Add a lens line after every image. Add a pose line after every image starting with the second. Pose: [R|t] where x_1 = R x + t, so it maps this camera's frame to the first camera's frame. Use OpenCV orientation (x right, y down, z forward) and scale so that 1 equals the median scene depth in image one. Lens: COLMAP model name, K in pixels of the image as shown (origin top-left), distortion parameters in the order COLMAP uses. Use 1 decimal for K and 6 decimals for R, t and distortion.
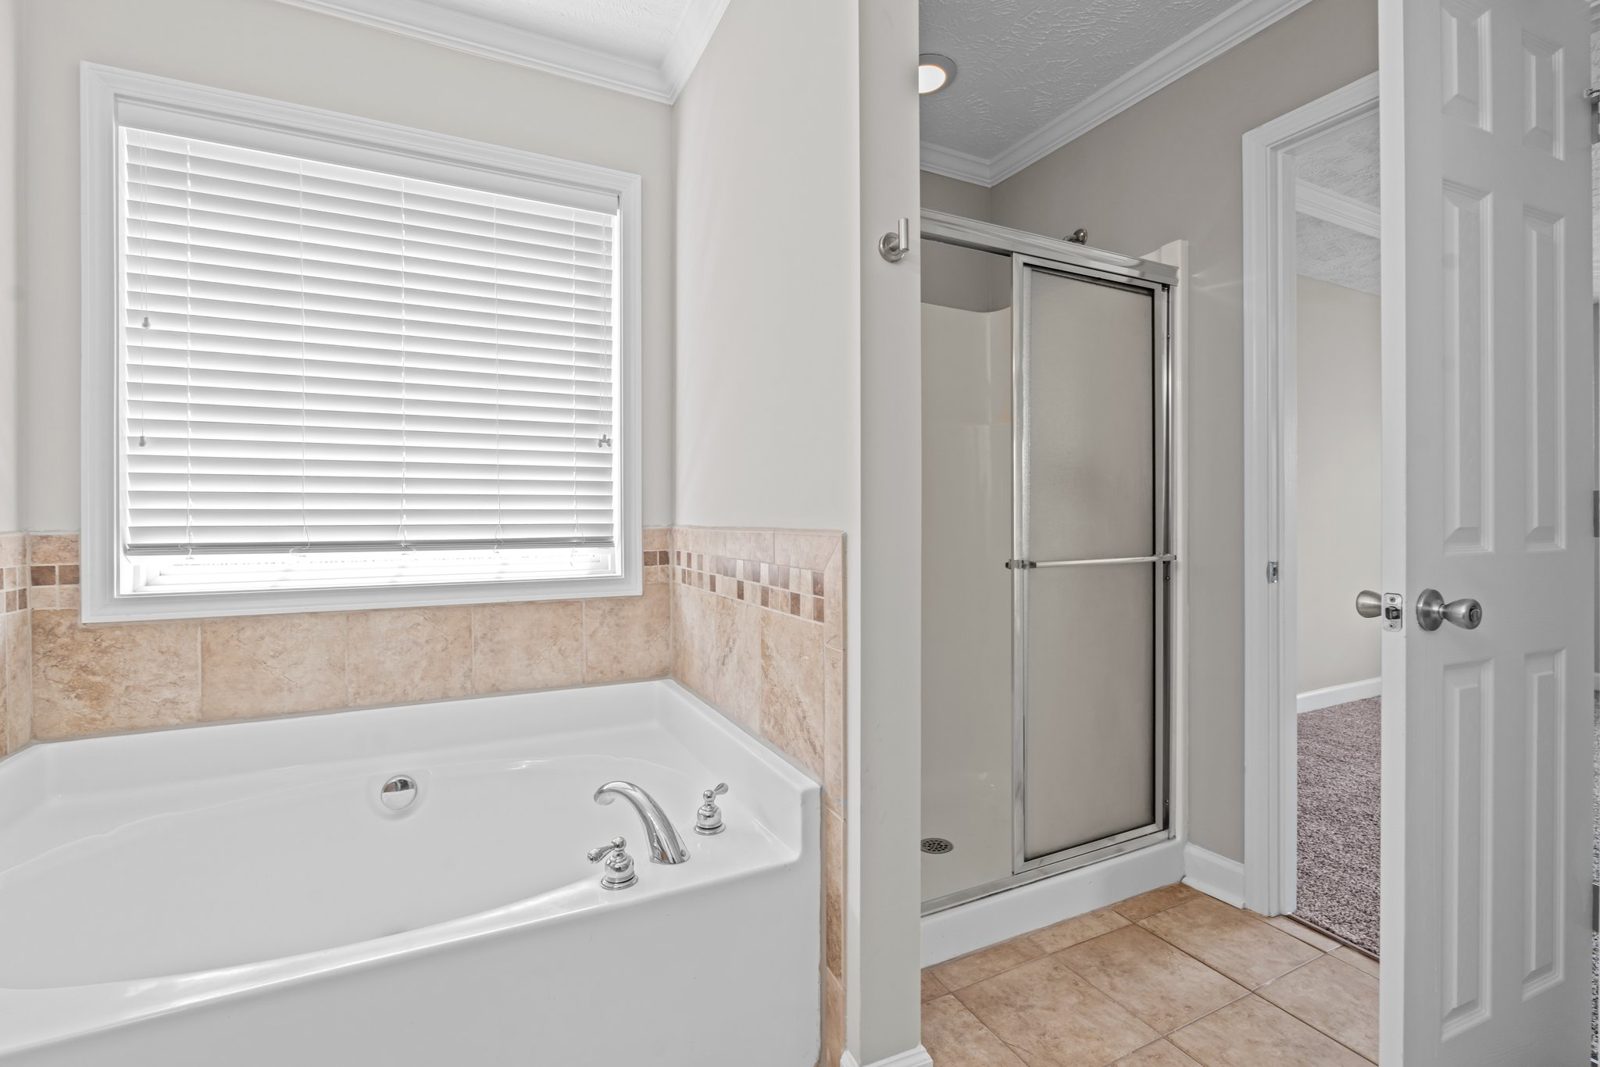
lens RADIAL K [[709.2, 0, 820.8], [0, 709.2, 516.6], [0, 0, 1]] dist [-0.001401, 0.000013]
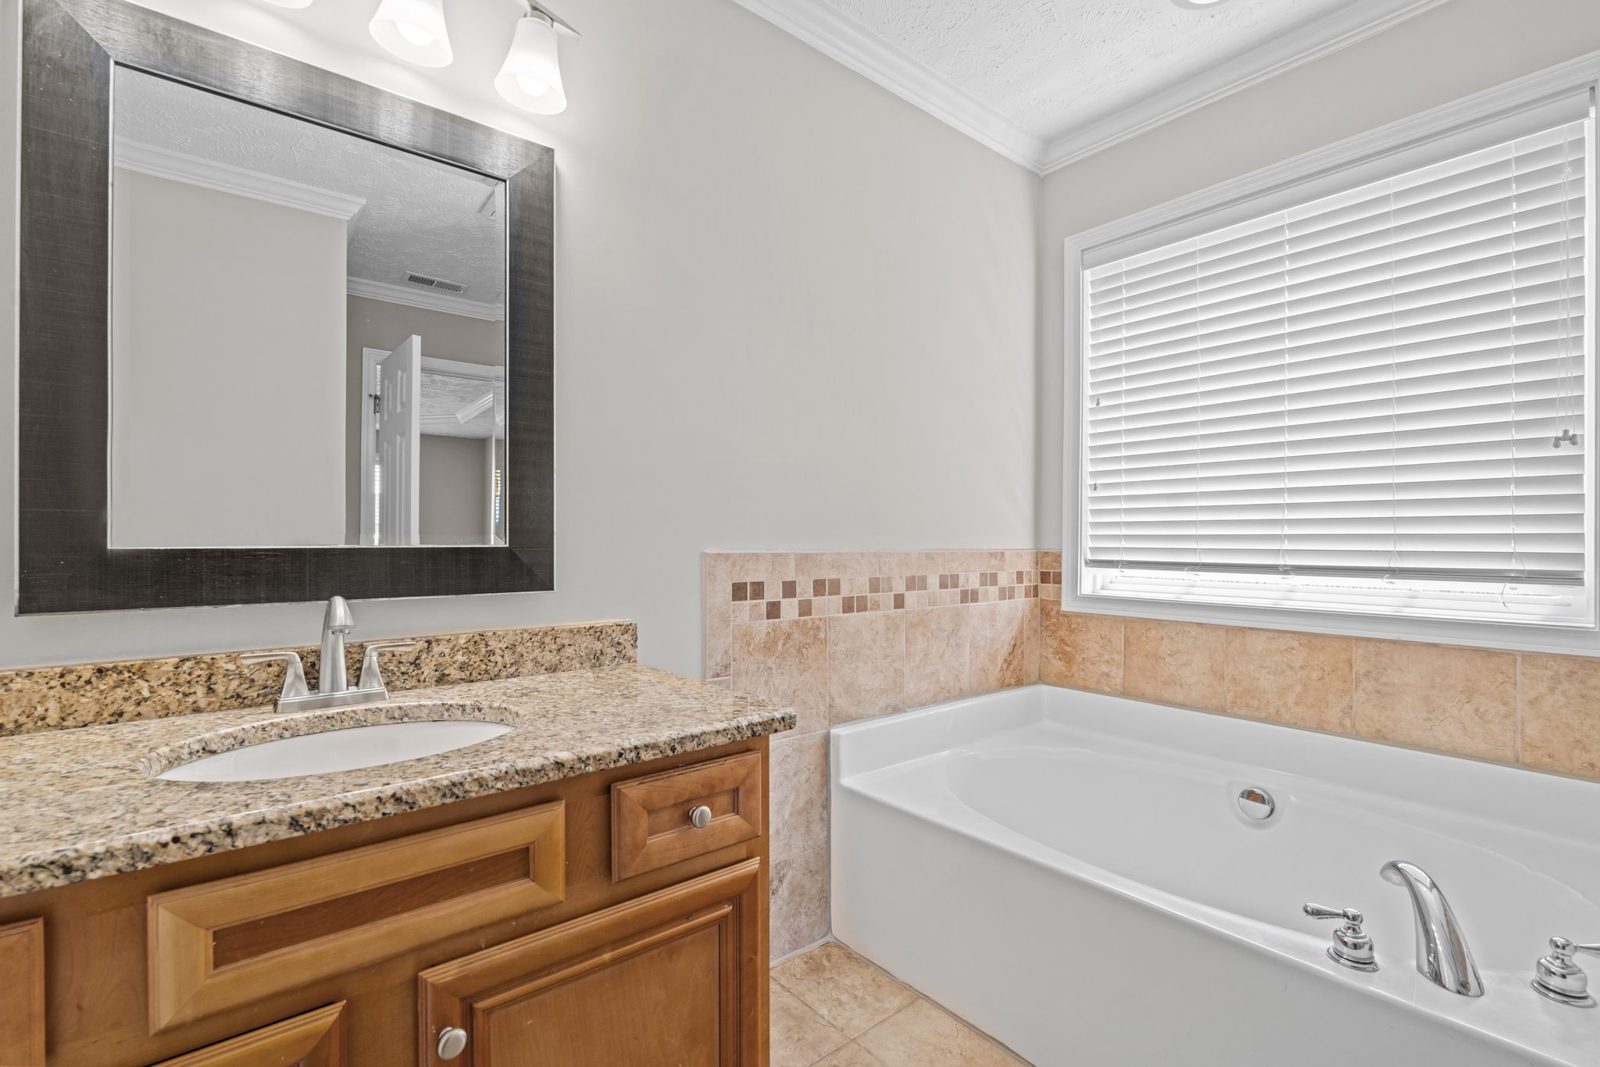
lens RADIAL K [[728.4, 0, 800.0], [0, 728.4, 533.5], [0, 0, 1]] dist [-0.000235, 0.000136]
pose [[0.225111, -0.004882, -0.974321, 0.312713], [-0.006444, 0.999958, -0.006500, 0.000138], [0.974312, 0.007742, 0.225070, 0.094962]]
